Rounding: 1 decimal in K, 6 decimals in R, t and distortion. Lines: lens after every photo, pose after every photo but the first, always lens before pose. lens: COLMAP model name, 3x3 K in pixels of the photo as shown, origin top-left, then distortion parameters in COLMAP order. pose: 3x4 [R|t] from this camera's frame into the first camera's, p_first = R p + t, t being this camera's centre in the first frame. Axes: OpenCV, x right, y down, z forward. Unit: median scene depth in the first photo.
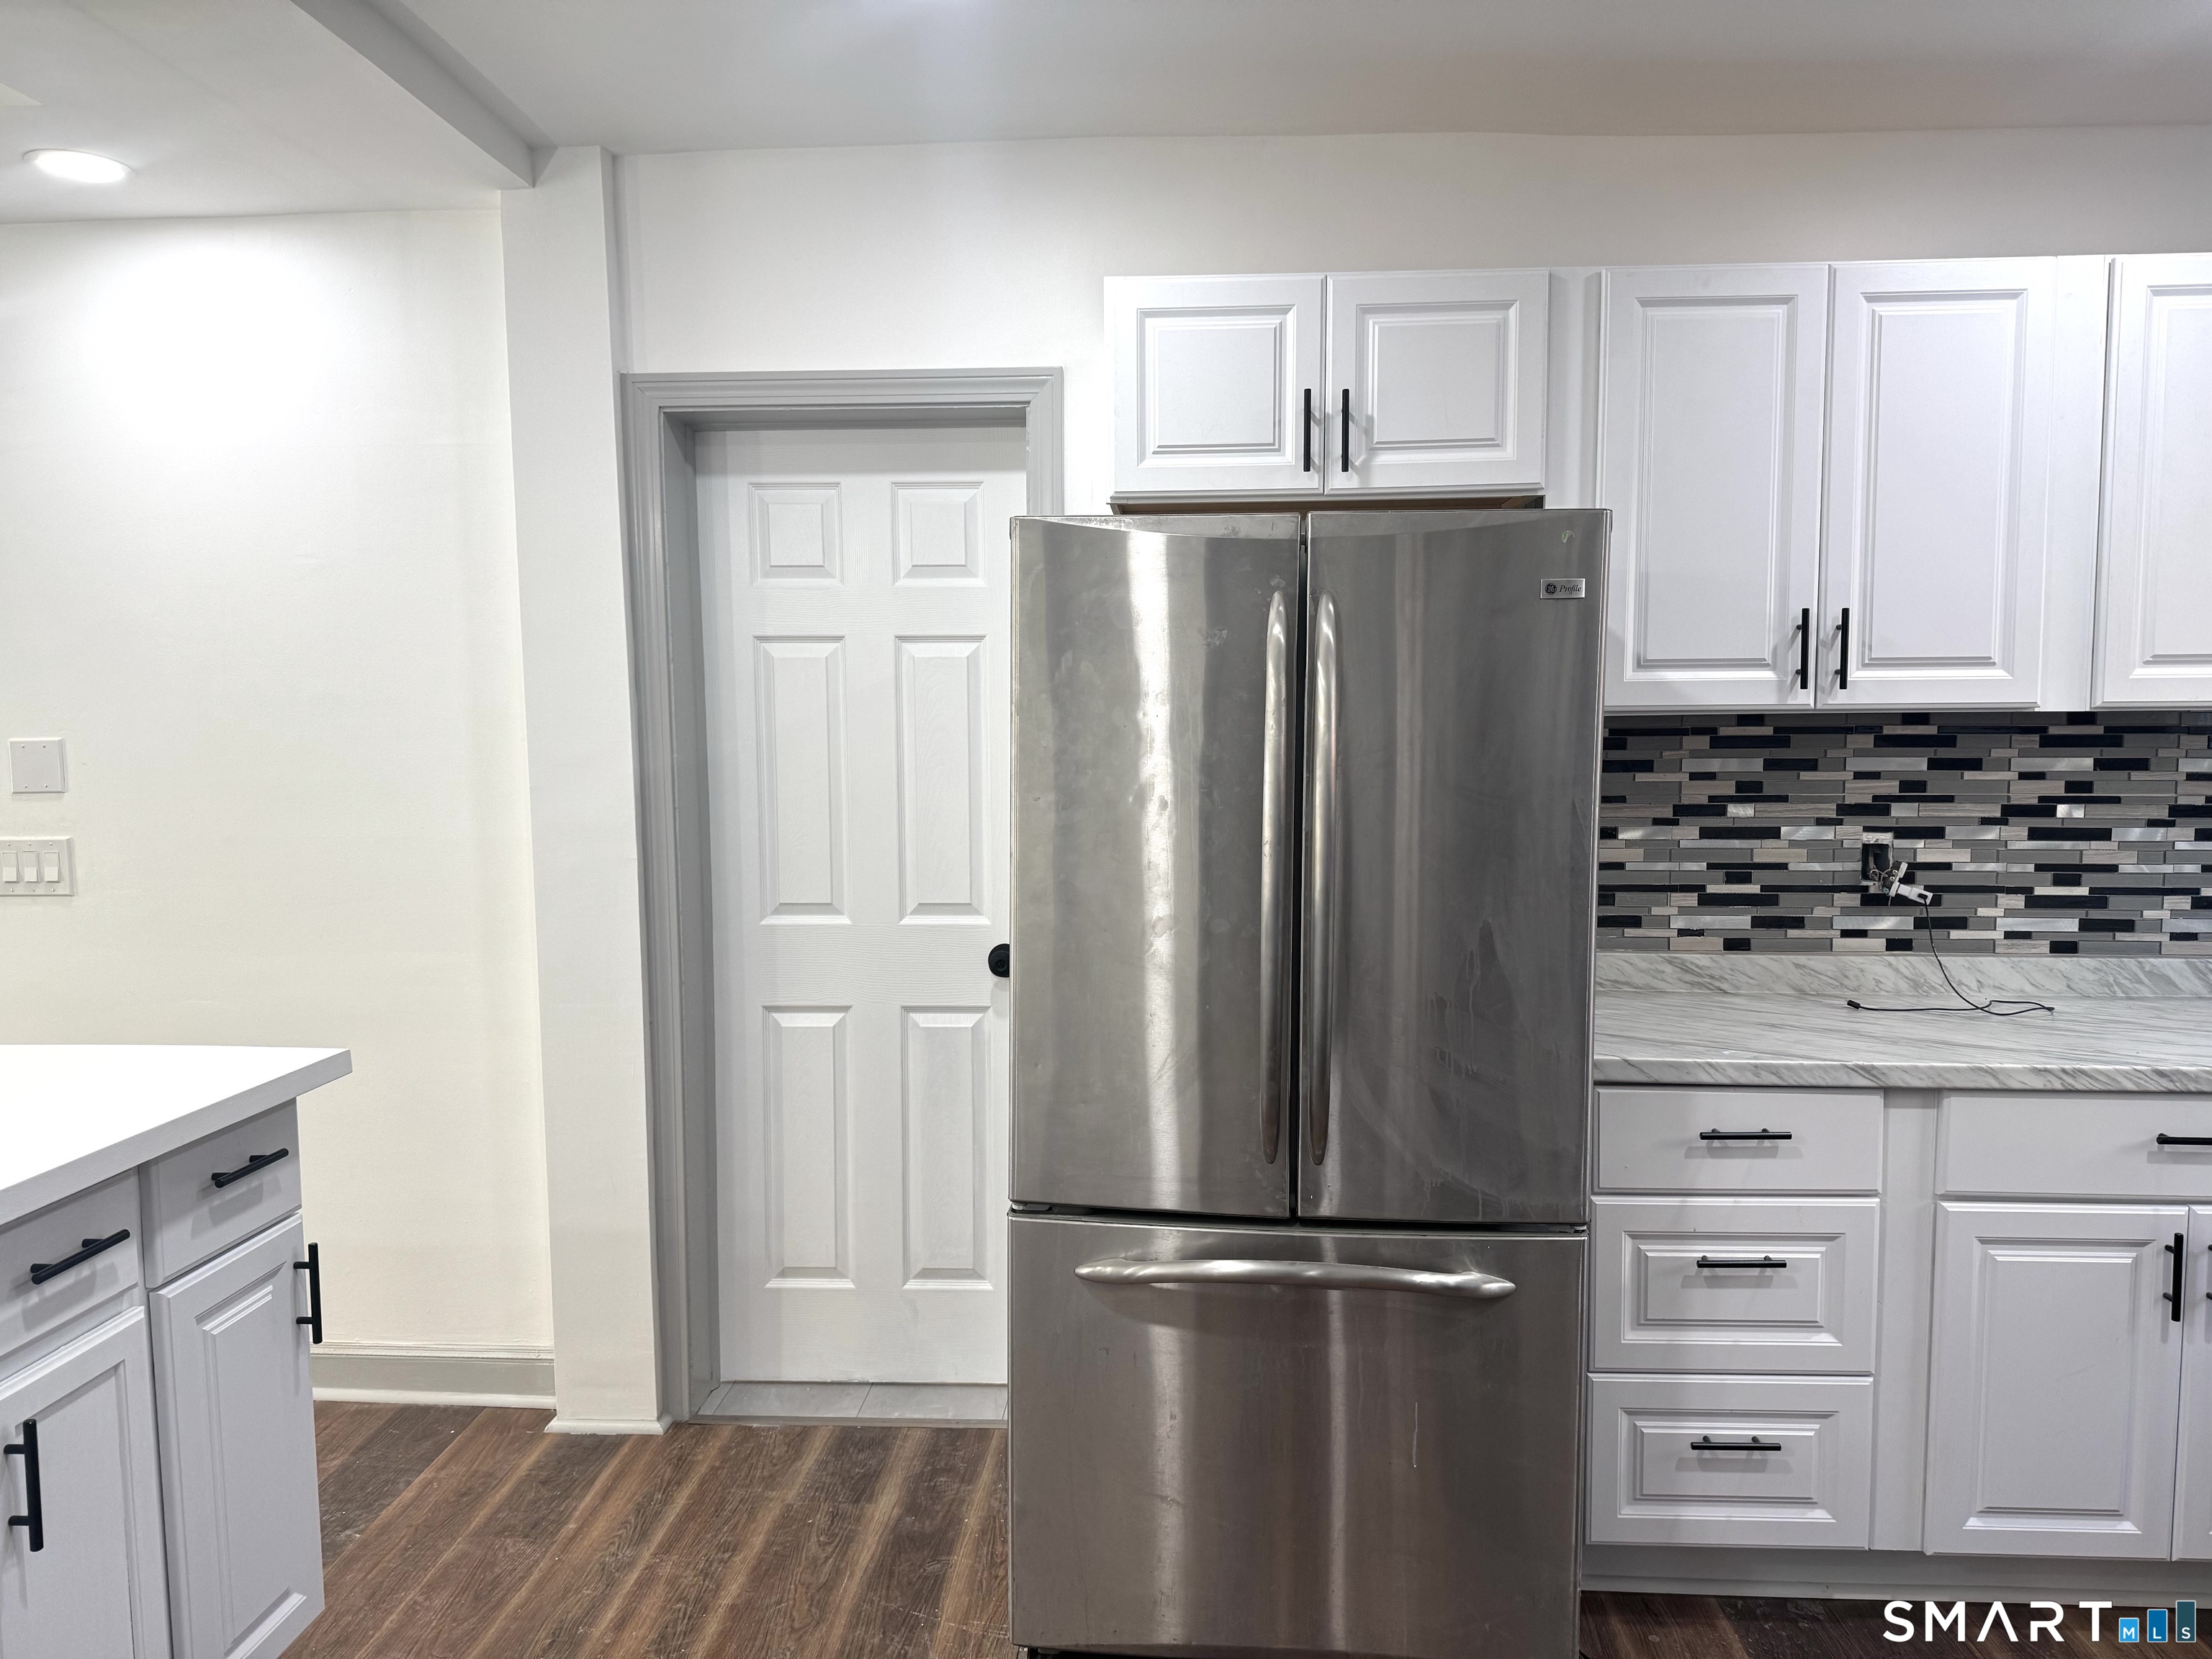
lens RADIAL K [[1576.8, 0, 1097.1], [0, 1576.8, 841.3], [0, 0, 1]] dist [0.022807, -0.001889]
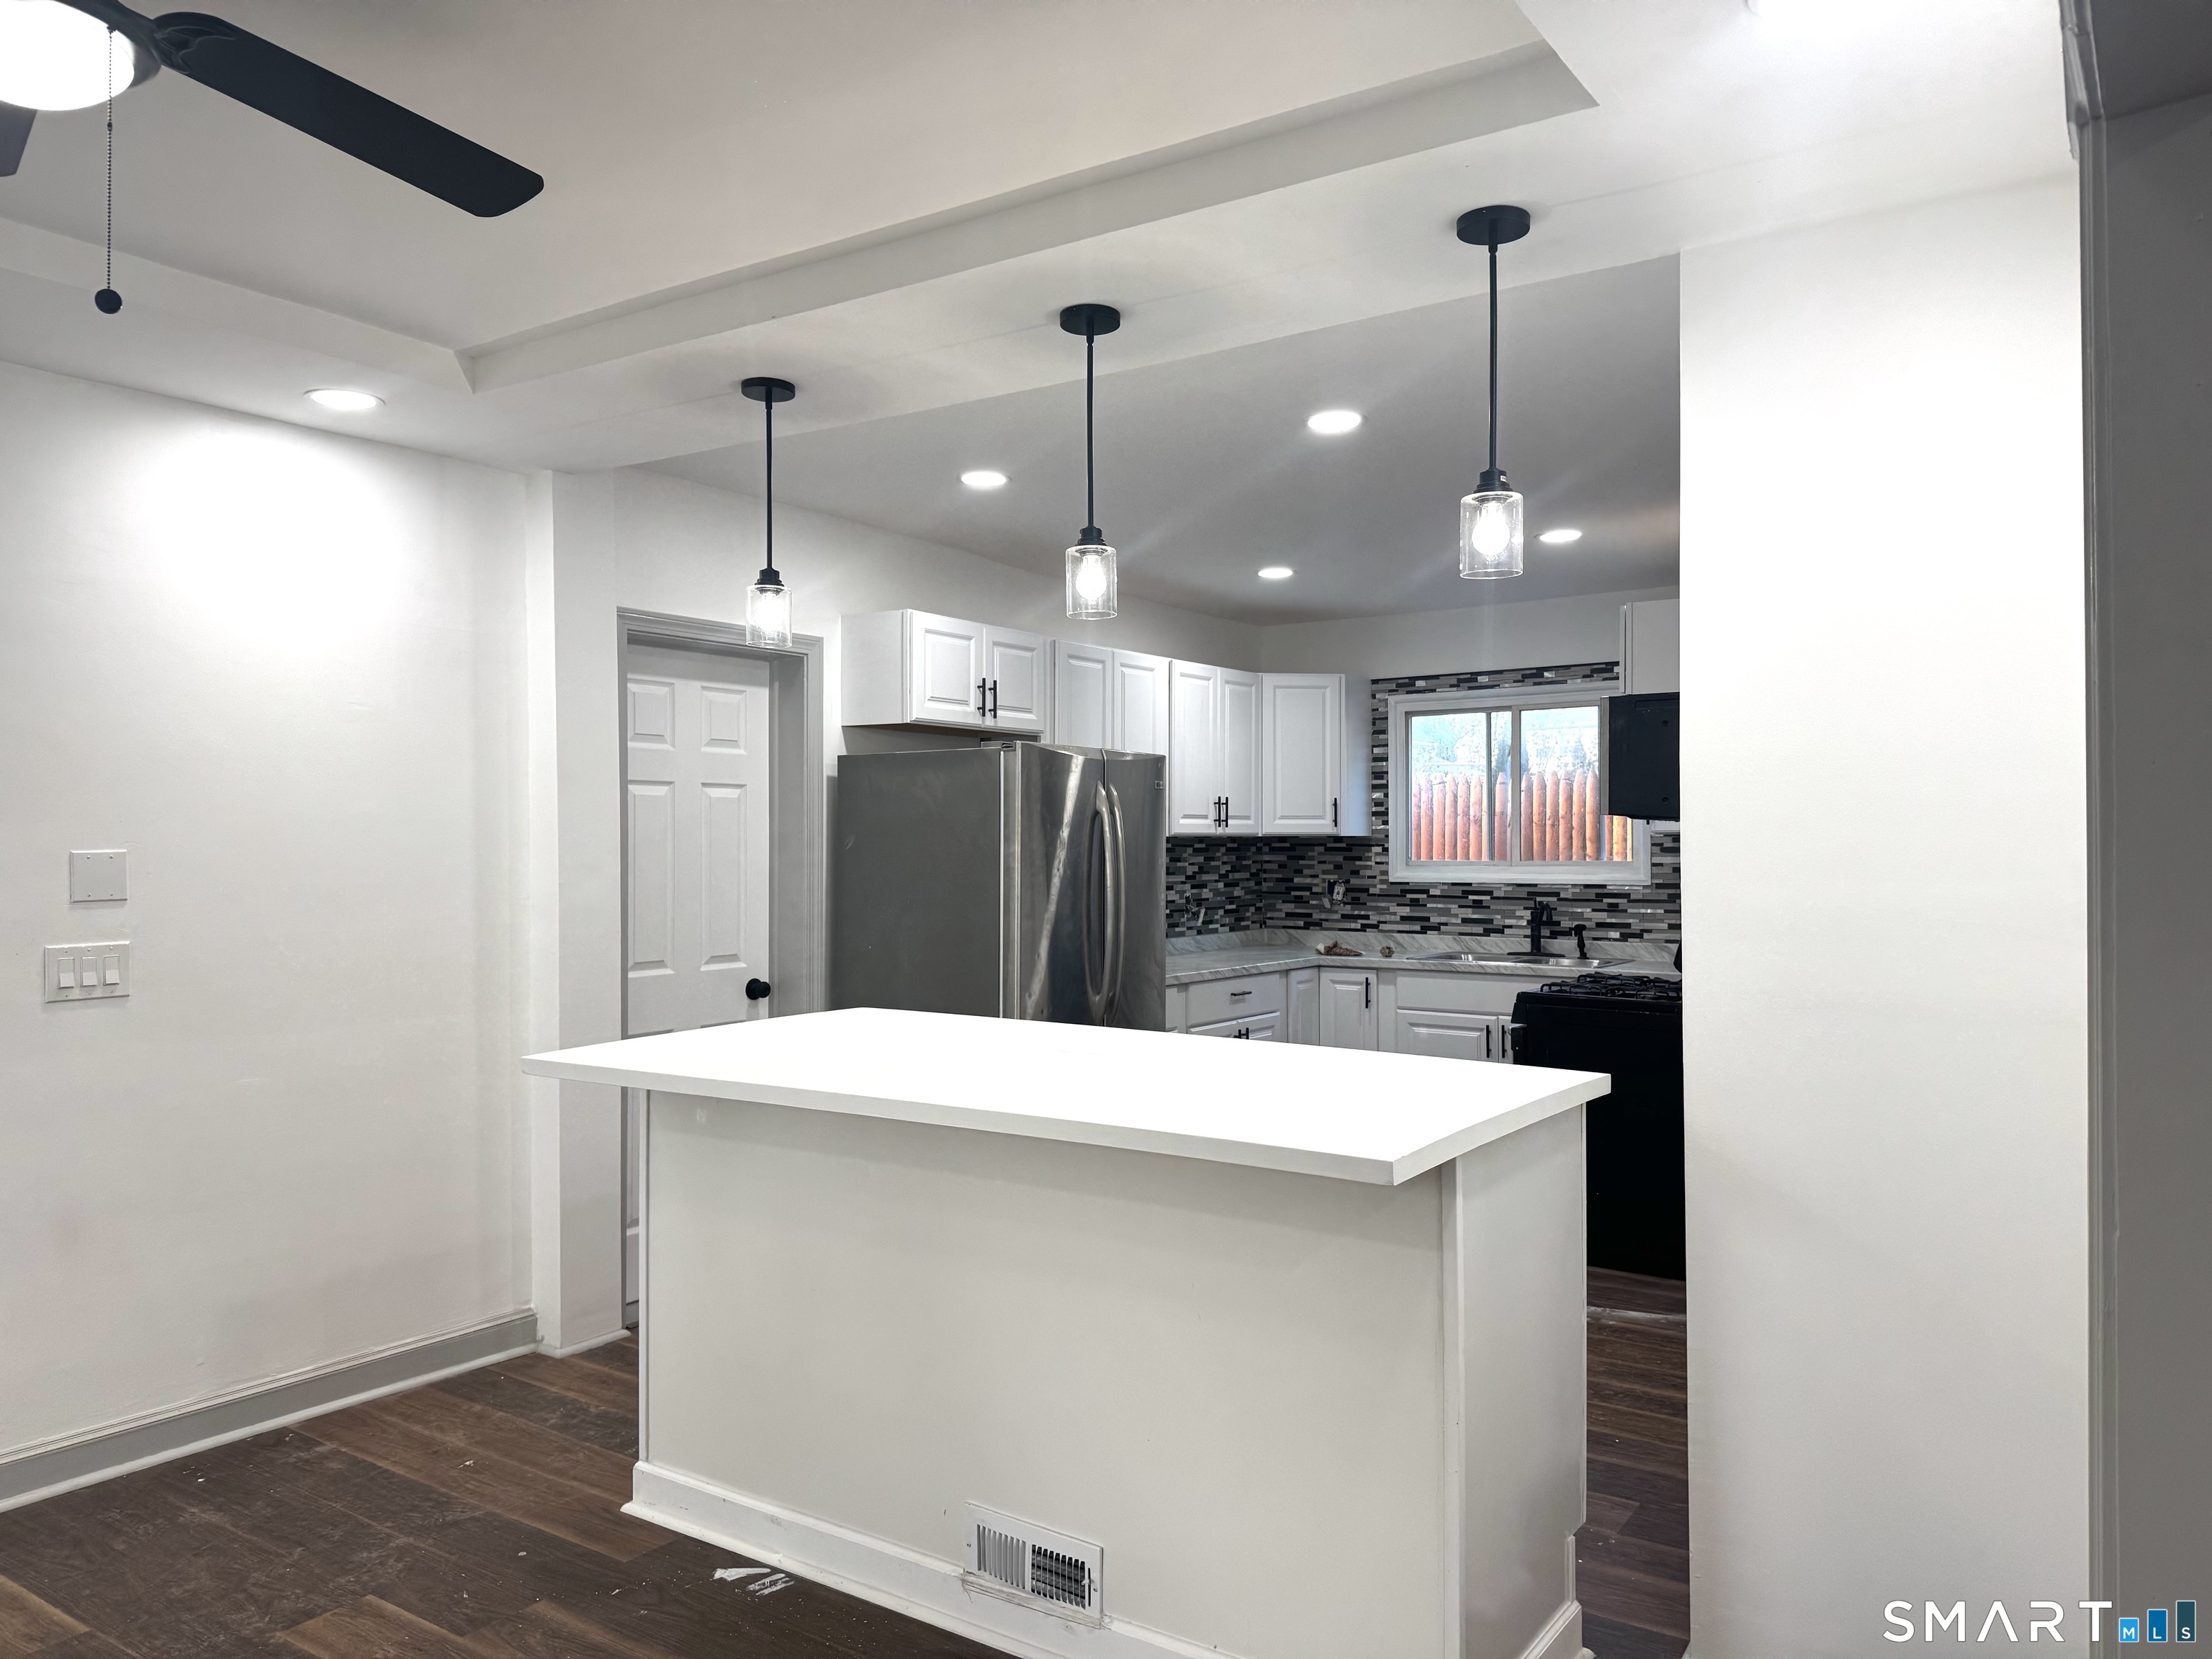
lens RADIAL K [[1576.8, 0, 1097.1], [0, 1576.8, 841.3], [0, 0, 1]] dist [0.022807, -0.001889]
pose [[0.508935, 0.004926, 0.860791, -1.508129], [0.058672, 0.997460, -0.040398, 0.013883], [-0.858803, 0.071064, 0.507353, -0.137210]]
